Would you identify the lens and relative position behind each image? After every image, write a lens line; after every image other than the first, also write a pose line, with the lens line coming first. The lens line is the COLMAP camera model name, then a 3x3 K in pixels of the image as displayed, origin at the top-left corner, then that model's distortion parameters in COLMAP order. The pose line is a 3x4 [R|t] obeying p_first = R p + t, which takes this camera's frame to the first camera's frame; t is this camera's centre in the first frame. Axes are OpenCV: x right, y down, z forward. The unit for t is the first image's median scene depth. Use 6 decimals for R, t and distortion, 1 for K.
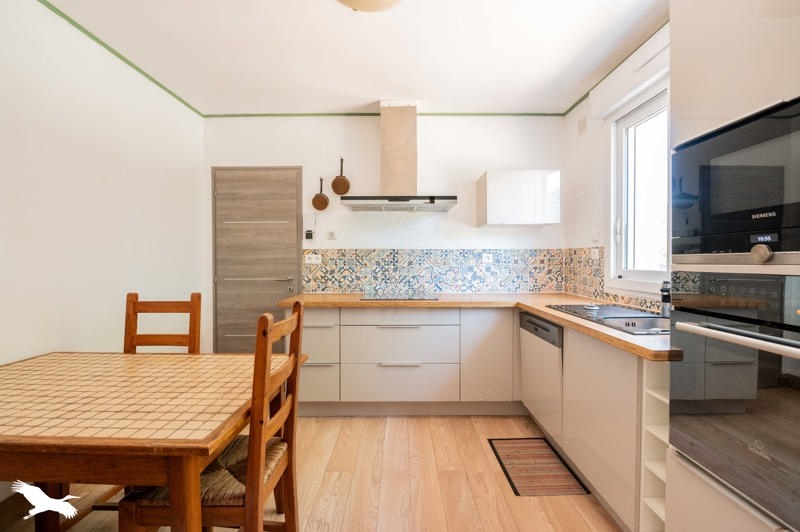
lens RADIAL K [[358.5, 0, 402.6], [0, 358.5, 262.1], [0, 0, 1]] dist [0.004747, 0.000188]
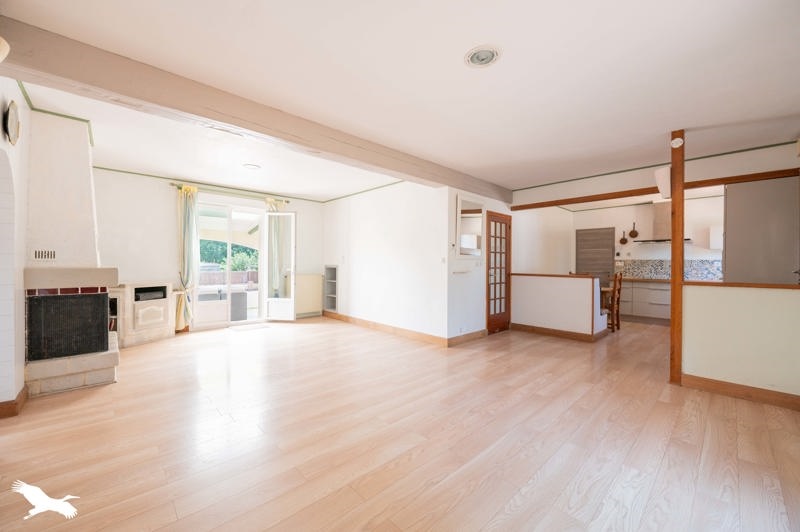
lens RADIAL K [[321.6, 0, 404.8], [0, 321.6, 261.0], [0, 0, 1]] dist [0.018714, 0.000204]
pose [[0.697340, 0.001696, -0.716739, 0.327257], [-0.008343, 0.999949, -0.005751, -0.002410], [0.716692, 0.009991, 0.697318, -1.662839]]
